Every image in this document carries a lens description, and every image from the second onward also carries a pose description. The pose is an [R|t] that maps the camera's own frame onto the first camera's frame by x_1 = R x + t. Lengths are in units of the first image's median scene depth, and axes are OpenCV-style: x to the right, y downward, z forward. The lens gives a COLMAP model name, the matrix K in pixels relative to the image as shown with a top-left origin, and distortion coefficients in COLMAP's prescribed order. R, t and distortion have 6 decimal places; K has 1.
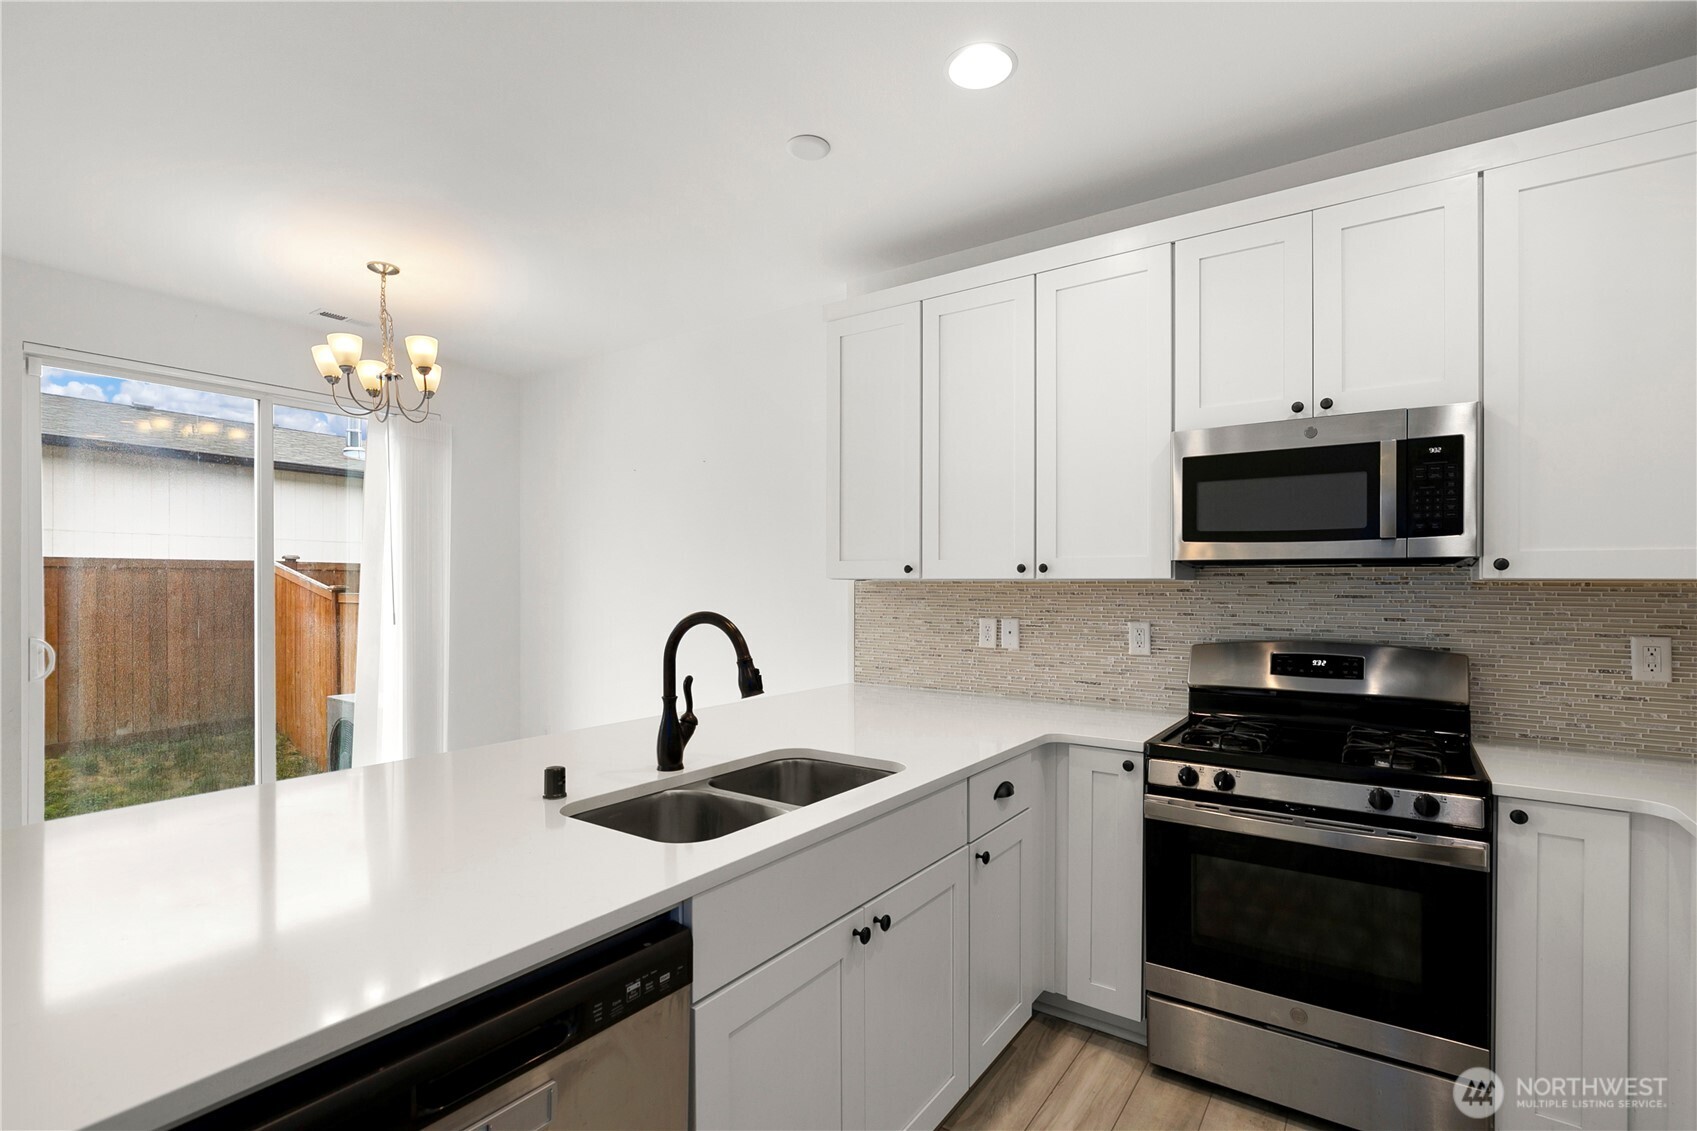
lens RADIAL K [[781.4, 0, 853.2], [0, 781.4, 583.8], [0, 0, 1]] dist [-0.000942, 0.000005]
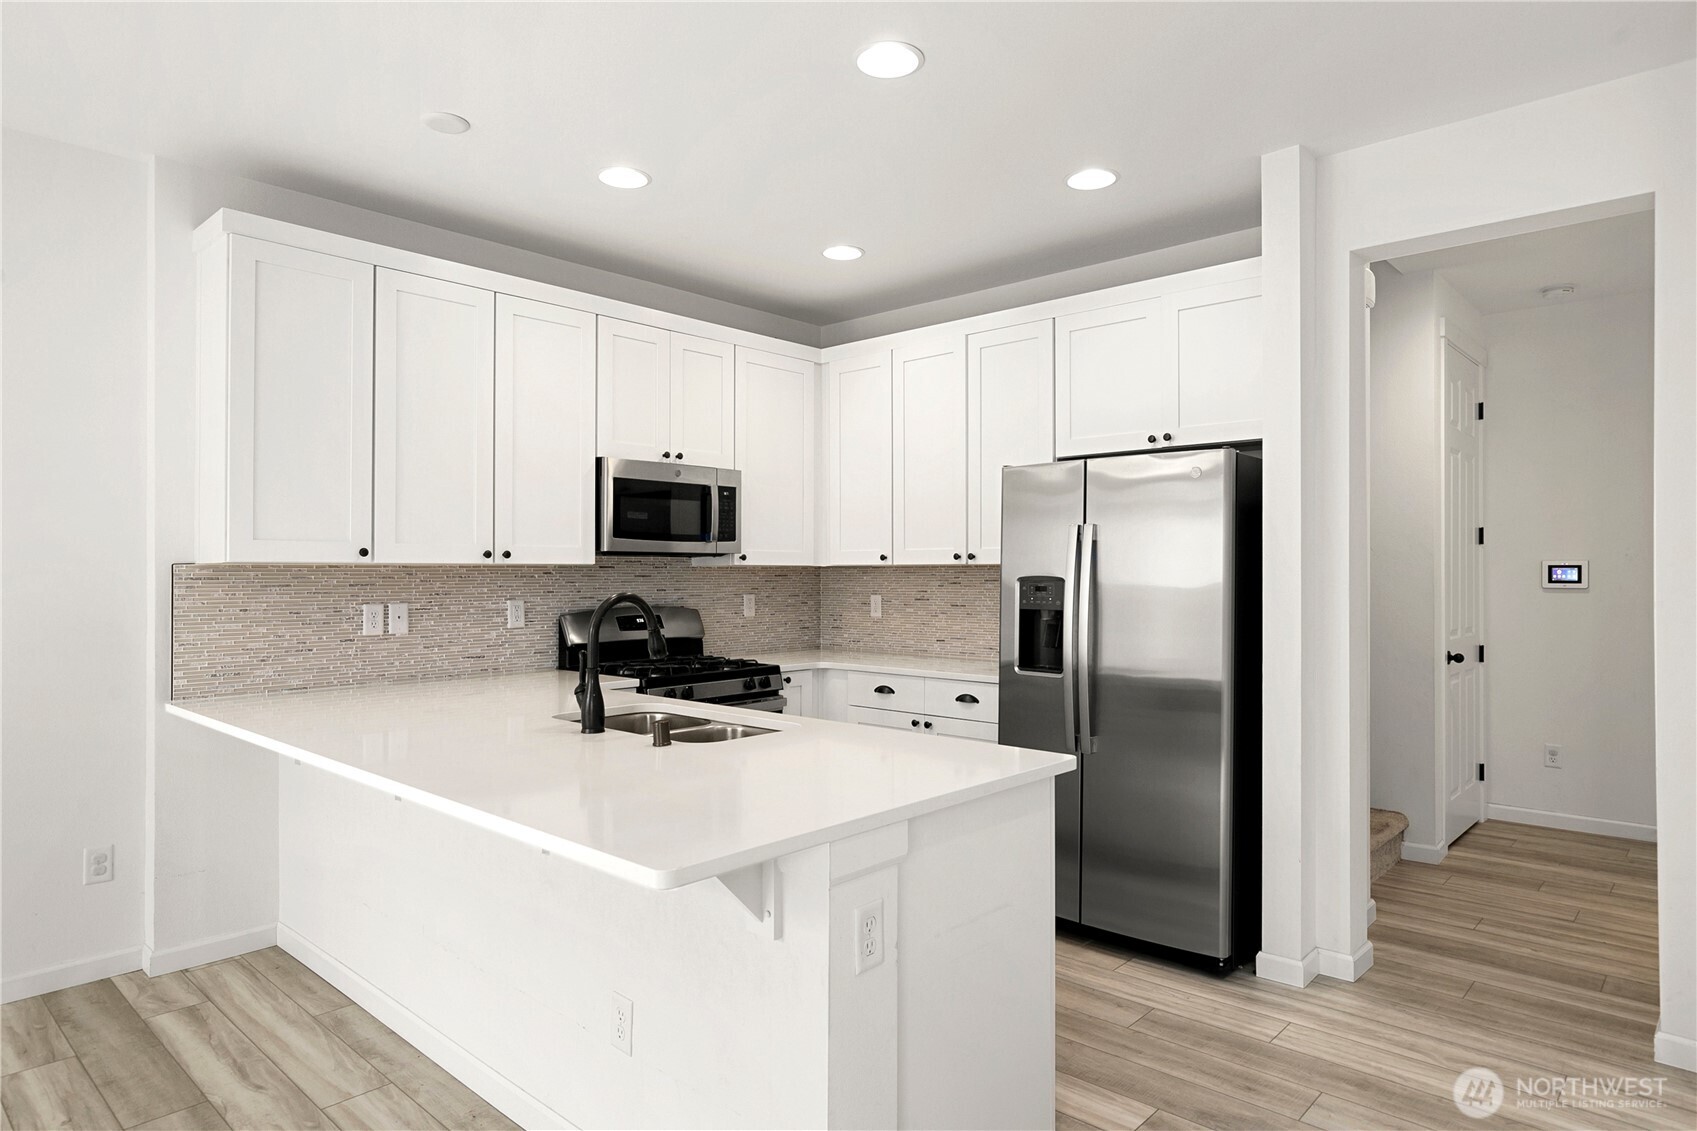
lens RADIAL K [[991.1, 0, 848.5], [0, 991.1, 565.5], [0, 0, 1]] dist [0.005445, 0.001557]
pose [[0.135642, 0.000936, 0.990757, -1.061696], [-0.000230, 1.000000, -0.000913, -0.002364], [-0.990758, -0.000105, 0.135642, 0.292799]]
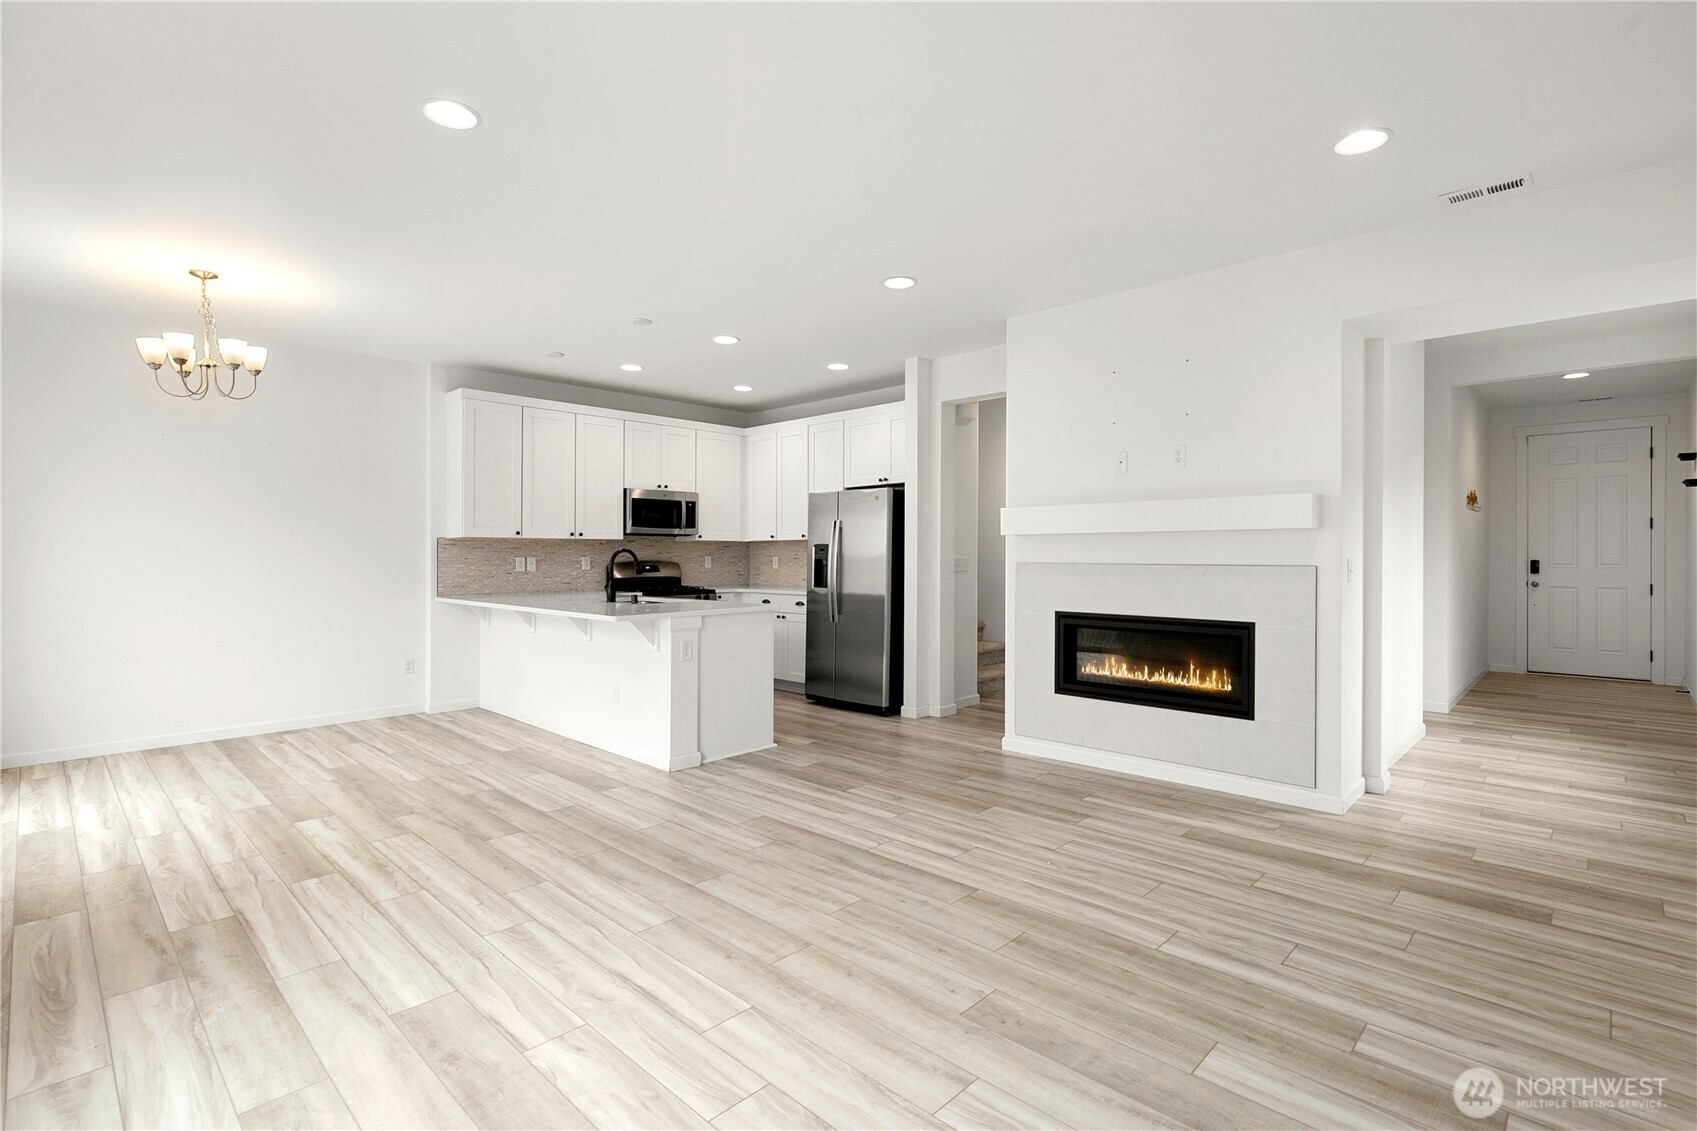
lens RADIAL K [[799.3, 0, 845.8], [0, 799.3, 551.2], [0, 0, 1]] dist [-0.001415, -0.000079]
pose [[0.163796, -0.000810, 0.986494, -2.000116], [-0.000492, 0.999999, 0.000903, 0.029184], [-0.986494, -0.000633, 0.163795, -0.228387]]
